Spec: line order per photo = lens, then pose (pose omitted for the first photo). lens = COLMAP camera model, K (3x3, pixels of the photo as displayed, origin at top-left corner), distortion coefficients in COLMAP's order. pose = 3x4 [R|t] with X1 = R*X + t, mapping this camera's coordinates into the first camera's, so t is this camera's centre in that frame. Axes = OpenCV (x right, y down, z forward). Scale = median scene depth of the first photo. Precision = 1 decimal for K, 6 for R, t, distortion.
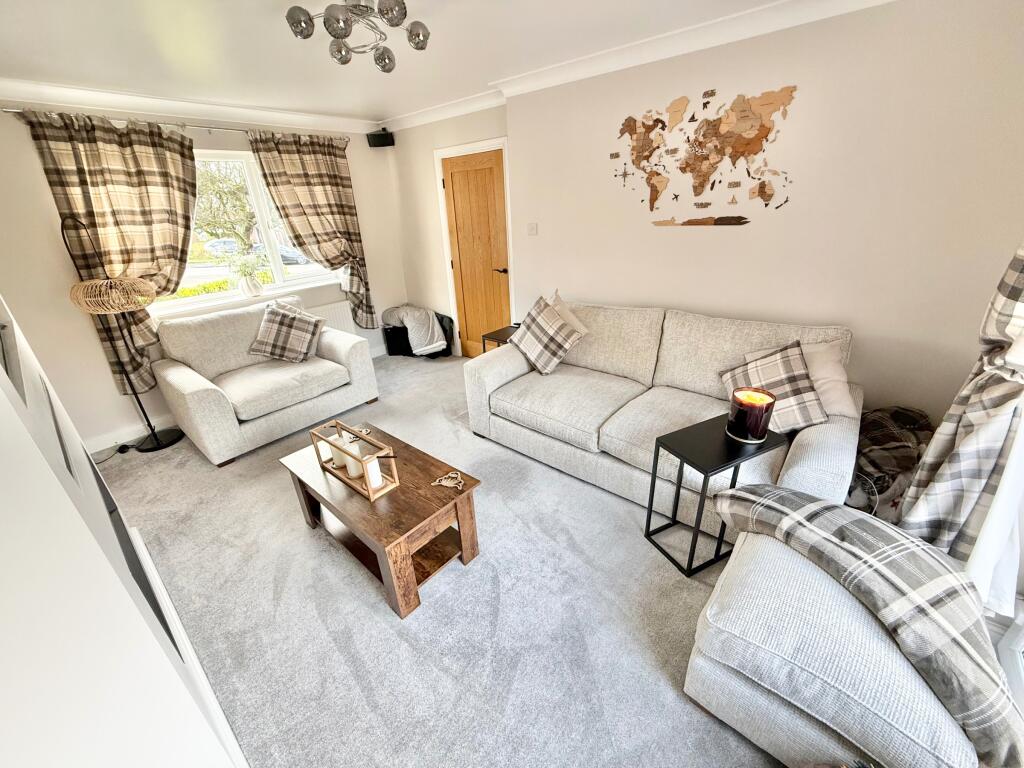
lens RADIAL K [[408.8, 0, 507.1], [0, 408.8, 380.6], [0, 0, 1]] dist [0.003452, 0.002517]
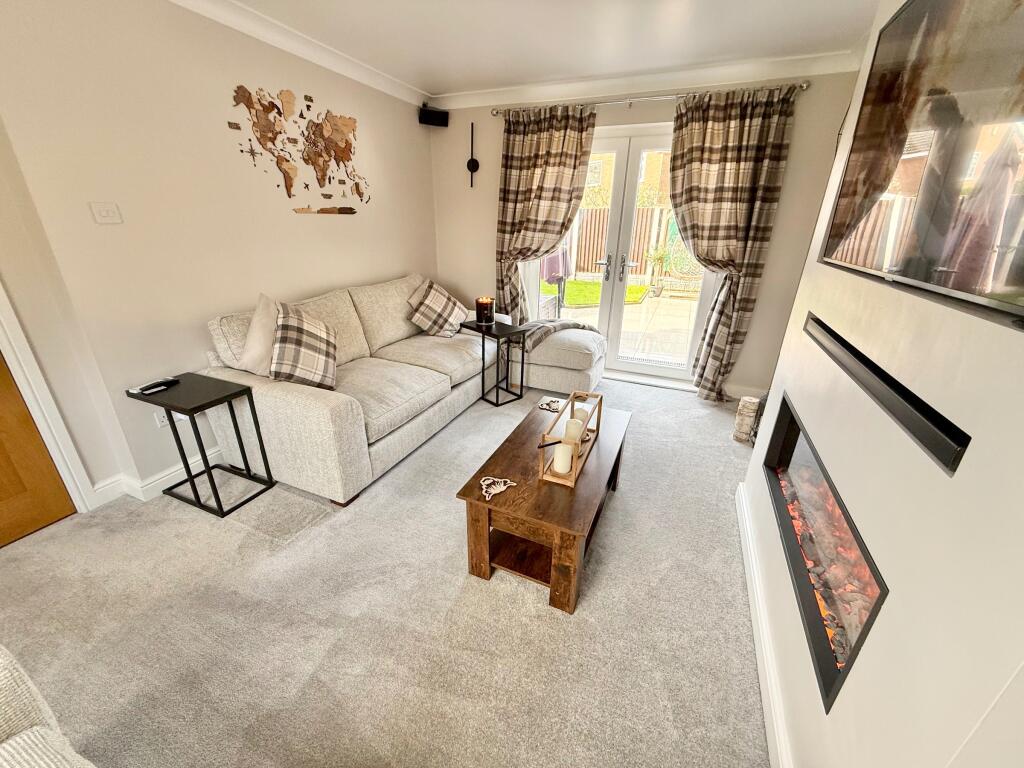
lens RADIAL K [[408.8, 0, 510.2], [0, 408.8, 383.1], [0, 0, 1]] dist [0.003452, 0.002517]
pose [[-0.297580, -0.312740, 0.902020, -0.925707], [0.384818, 0.825377, 0.413120, -0.279844], [-0.873705, 0.470050, -0.125267, 0.973051]]
